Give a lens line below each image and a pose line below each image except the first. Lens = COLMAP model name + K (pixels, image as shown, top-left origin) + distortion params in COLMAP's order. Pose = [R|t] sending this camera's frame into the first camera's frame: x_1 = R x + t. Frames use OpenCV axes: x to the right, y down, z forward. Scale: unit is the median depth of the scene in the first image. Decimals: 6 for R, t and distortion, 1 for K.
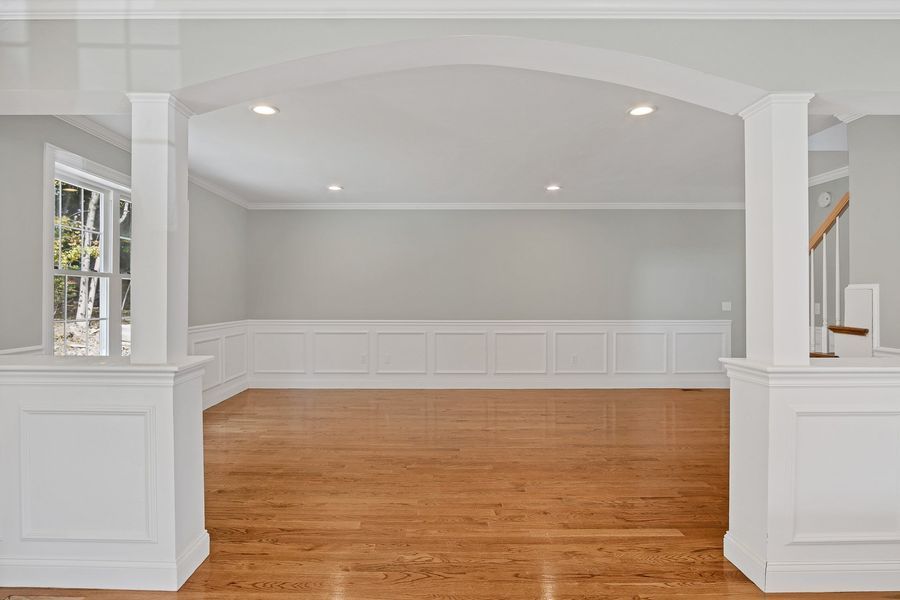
lens RADIAL K [[495.8, 0, 442.1], [0, 495.8, 298.3], [0, 0, 1]] dist [-0.029329, 0.009262]
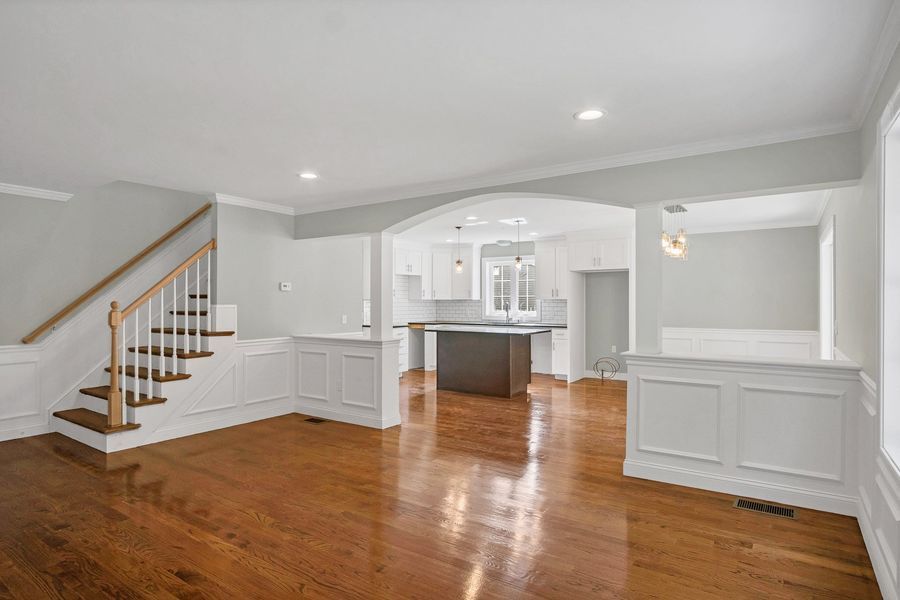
lens RADIAL K [[495.8, 0, 434.2], [0, 495.8, 311.7], [0, 0, 1]] dist [-0.029329, 0.009262]
pose [[-0.808221, -0.003380, 0.588870, -0.918694], [0.005218, 0.999903, 0.012901, -0.030551], [-0.588857, 0.013499, -0.808125, 2.648314]]
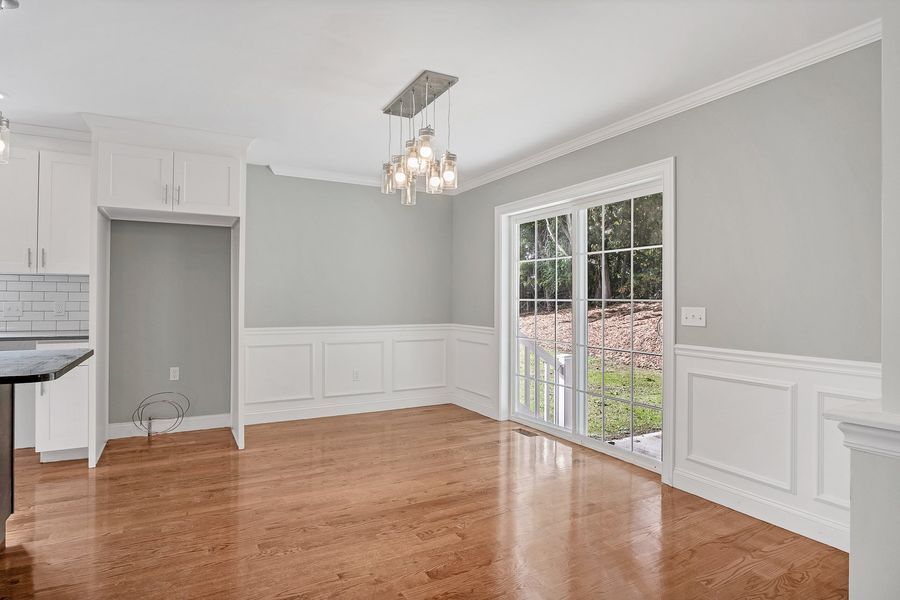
lens RADIAL K [[495.8, 0, 451.5], [0, 495.8, 292.8], [0, 0, 1]] dist [-0.029329, 0.009262]
pose [[-0.877114, -0.004911, -0.480256, 0.110168], [0.000692, 0.999934, -0.011489, 0.009326], [0.480281, -0.010409, -0.877053, 1.139629]]
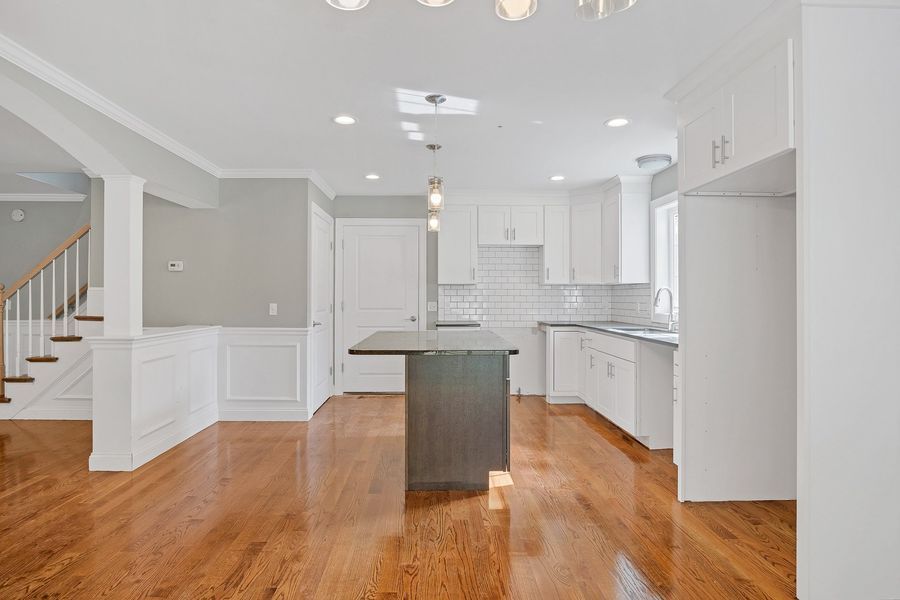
lens RADIAL K [[495.8, 0, 440.2], [0, 495.8, 295.1], [0, 0, 1]] dist [-0.029329, 0.009262]
pose [[-0.014738, 0.008297, 0.999857, -0.914551], [-0.007021, 0.999940, -0.008401, 0.001707], [-0.999867, -0.007144, -0.014678, -0.033834]]
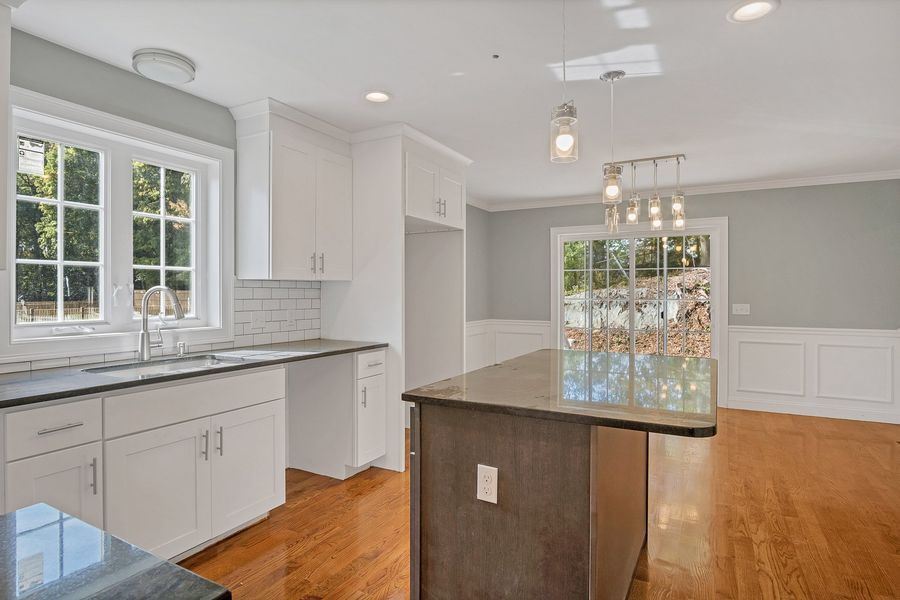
lens RADIAL K [[495.8, 0, 445.3], [0, 495.8, 292.4], [0, 0, 1]] dist [-0.029329, 0.009262]
pose [[-0.481968, 0.005286, -0.876173, 1.615984], [0.006852, 0.999974, 0.002263, -0.035373], [0.876162, -0.004913, -0.481991, 0.173777]]
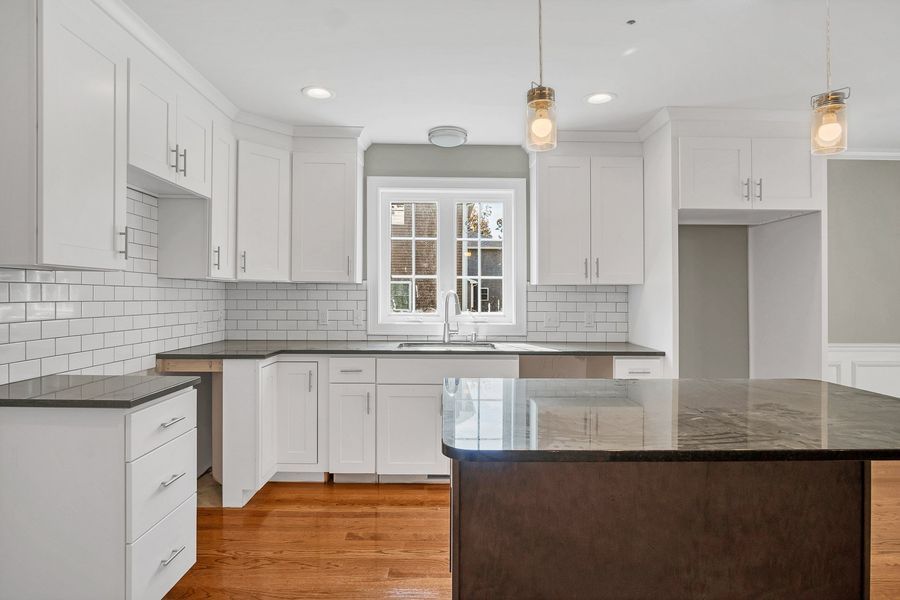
lens RADIAL K [[495.8, 0, 452.3], [0, 495.8, 295.1], [0, 0, 1]] dist [-0.029329, 0.009262]
pose [[-0.999825, -0.000738, -0.018680, 0.981096], [-0.000599, 0.999972, -0.007456, -0.025537], [0.018685, -0.007443, -0.999798, 0.659546]]
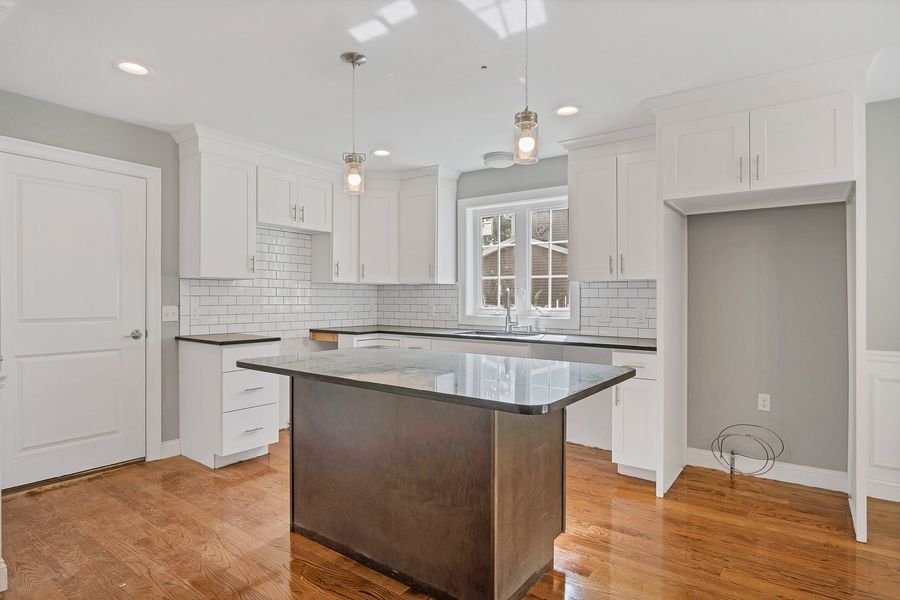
lens RADIAL K [[495.8, 0, 445.5], [0, 495.8, 296.6], [0, 0, 1]] dist [-0.029329, 0.009262]
pose [[-0.802106, 0.004498, 0.597165, 0.023515], [-0.002999, 0.999929, -0.011561, 0.001416], [-0.597174, -0.011064, -0.802035, 0.722287]]
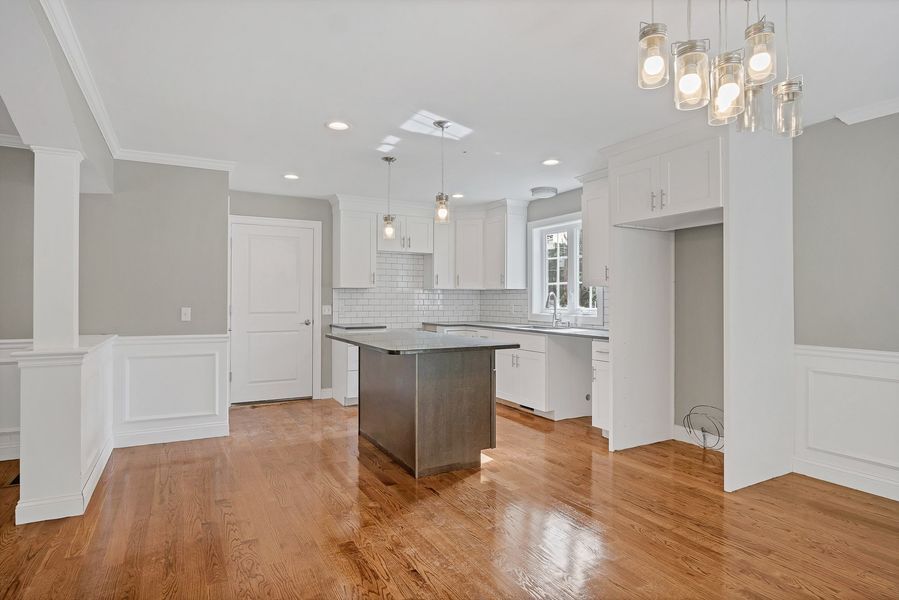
lens RADIAL K [[495.2, 0, 445.2], [0, 495.2, 297.0], [0, 0, 1]] dist [-0.029329, 0.009262]
pose [[-0.472904, 0.010236, 0.881054, -0.900473], [-0.004571, 0.999891, -0.014071, 0.005699], [-0.881102, -0.010682, -0.472806, 0.657108]]
